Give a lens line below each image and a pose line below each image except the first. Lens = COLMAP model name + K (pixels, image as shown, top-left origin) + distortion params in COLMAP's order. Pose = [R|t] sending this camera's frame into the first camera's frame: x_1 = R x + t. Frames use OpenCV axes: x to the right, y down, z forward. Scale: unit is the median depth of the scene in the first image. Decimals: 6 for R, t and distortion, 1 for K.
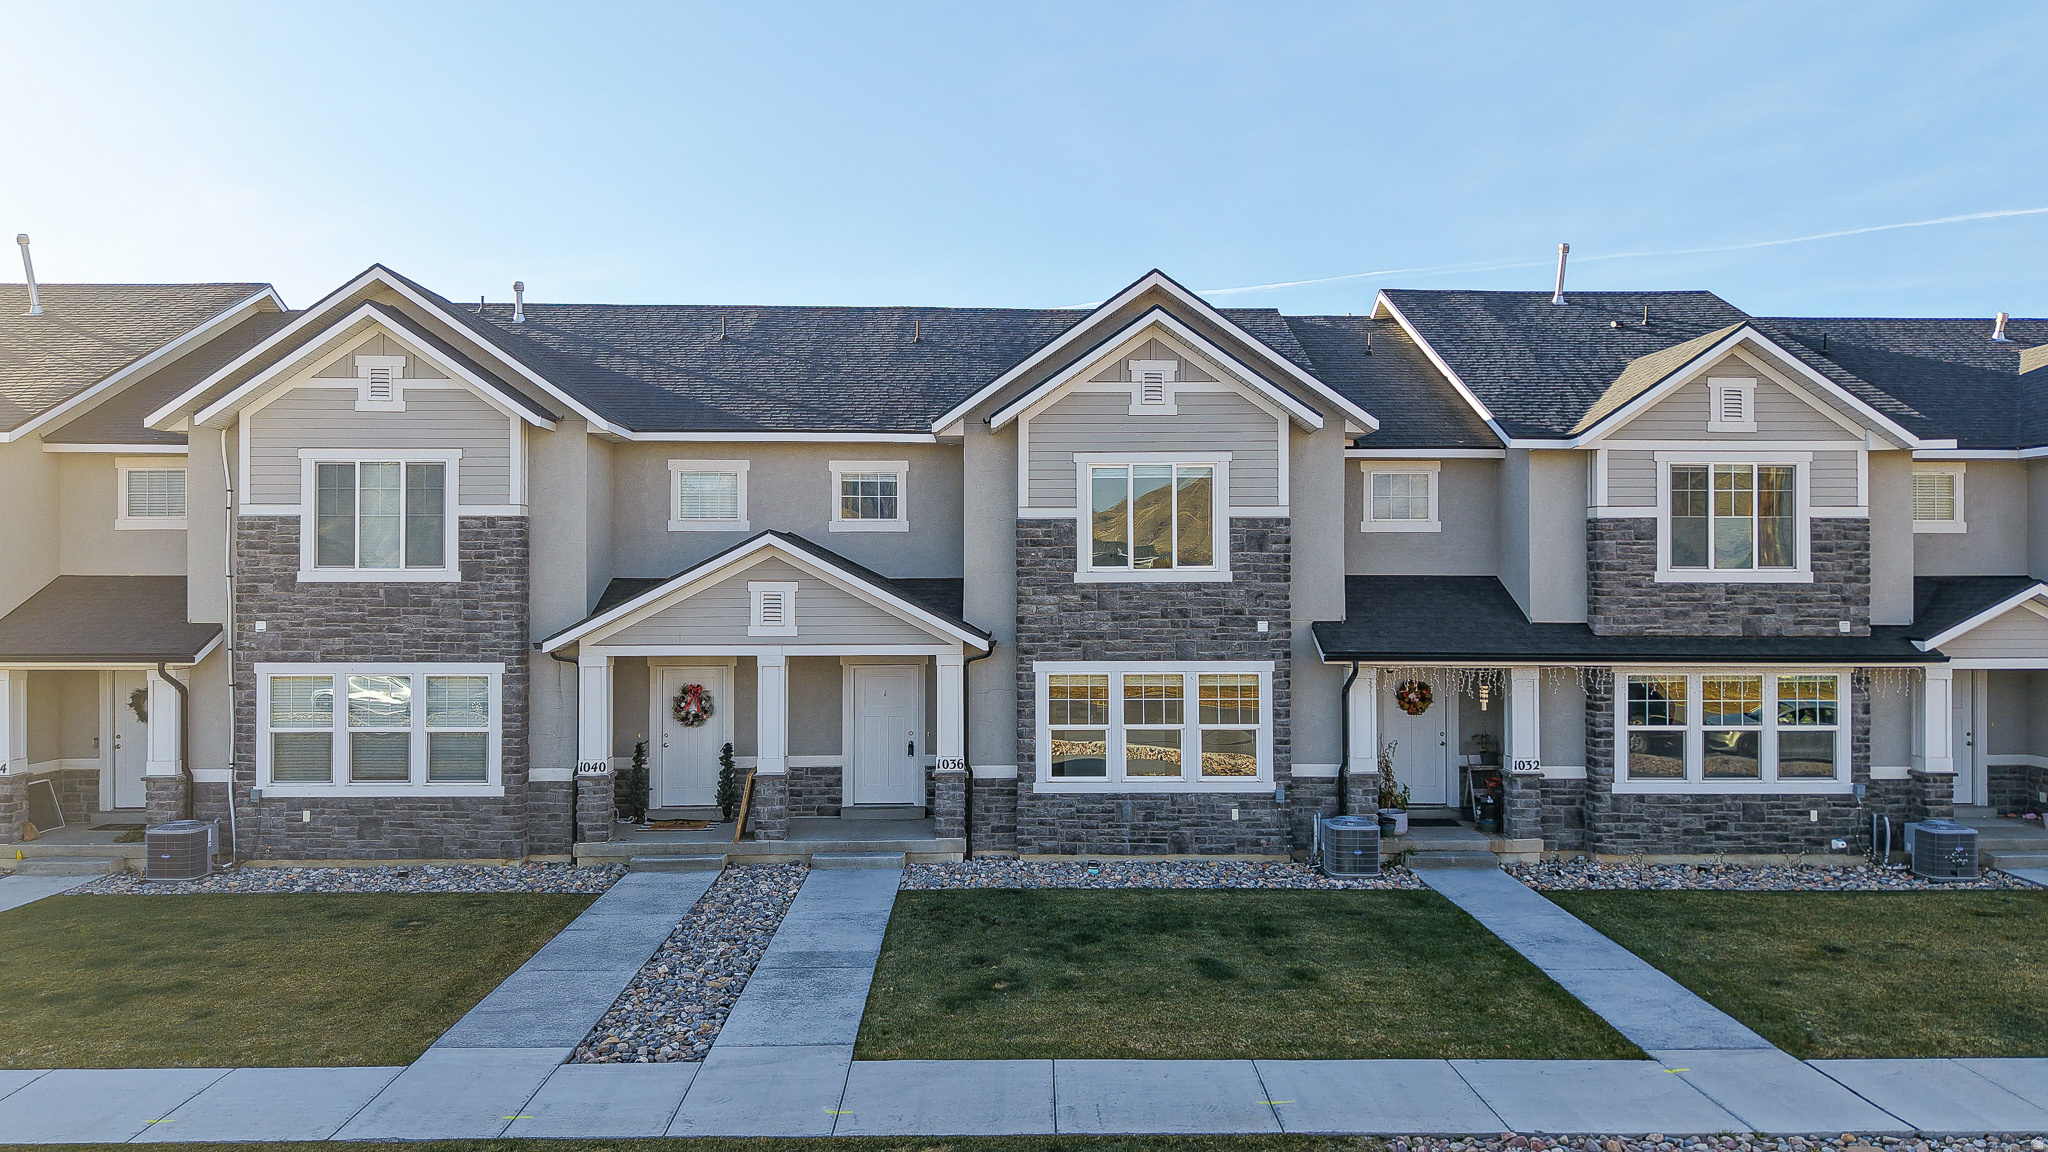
lens RADIAL K [[1433.7, 0, 1027.3], [0, 1433.7, 568.3], [0, 0, 1]] dist [0.026513, -0.039183]
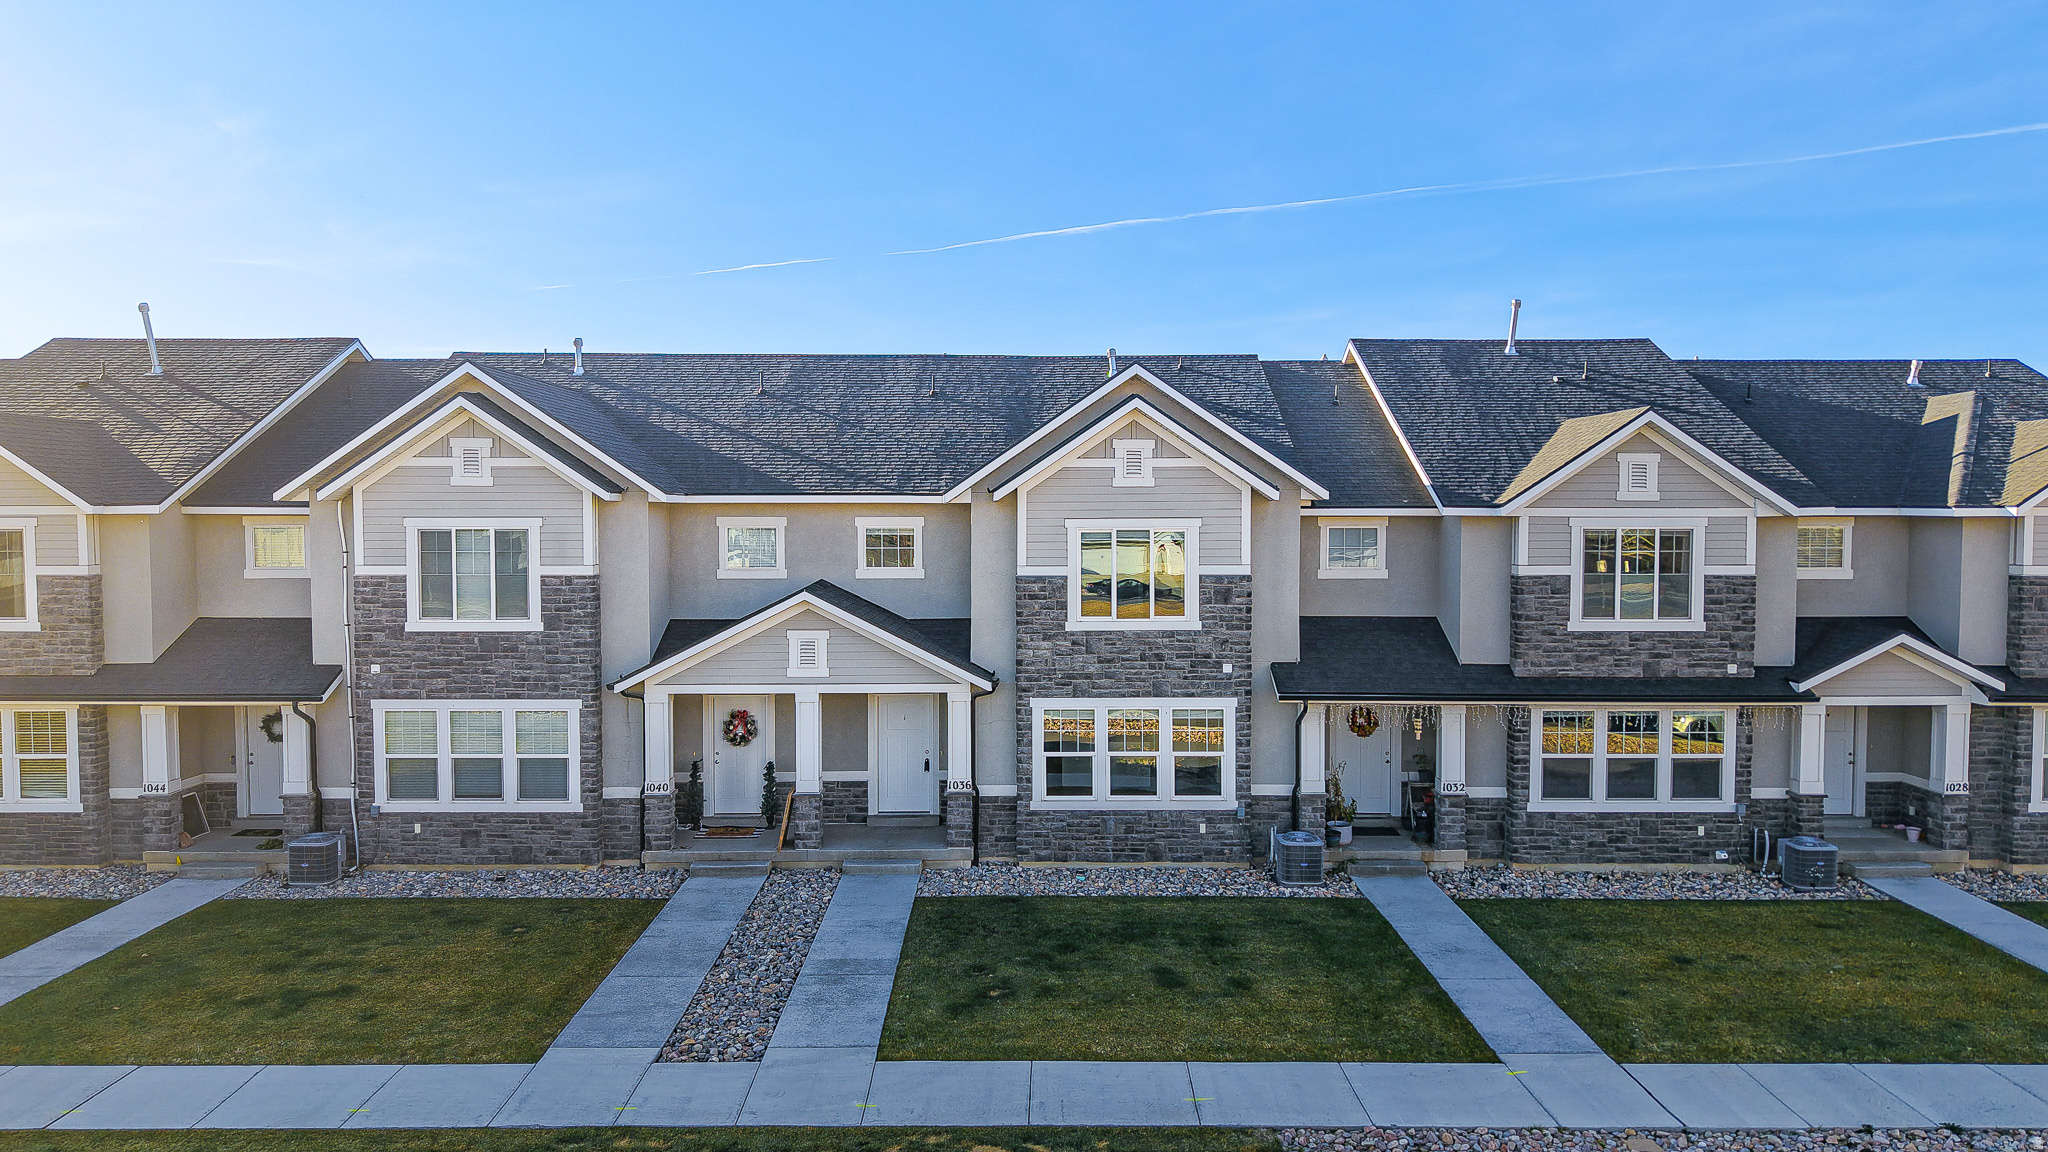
lens RADIAL K [[1433.7, 0, 1028.1], [0, 1433.7, 568.2], [0, 0, 1]] dist [0.026513, -0.039183]
pose [[0.999838, 0.000346, -0.017989, 0.023183], [0.000602, 0.998612, 0.052675, -0.102419], [0.017983, -0.052677, 0.998450, -0.161464]]
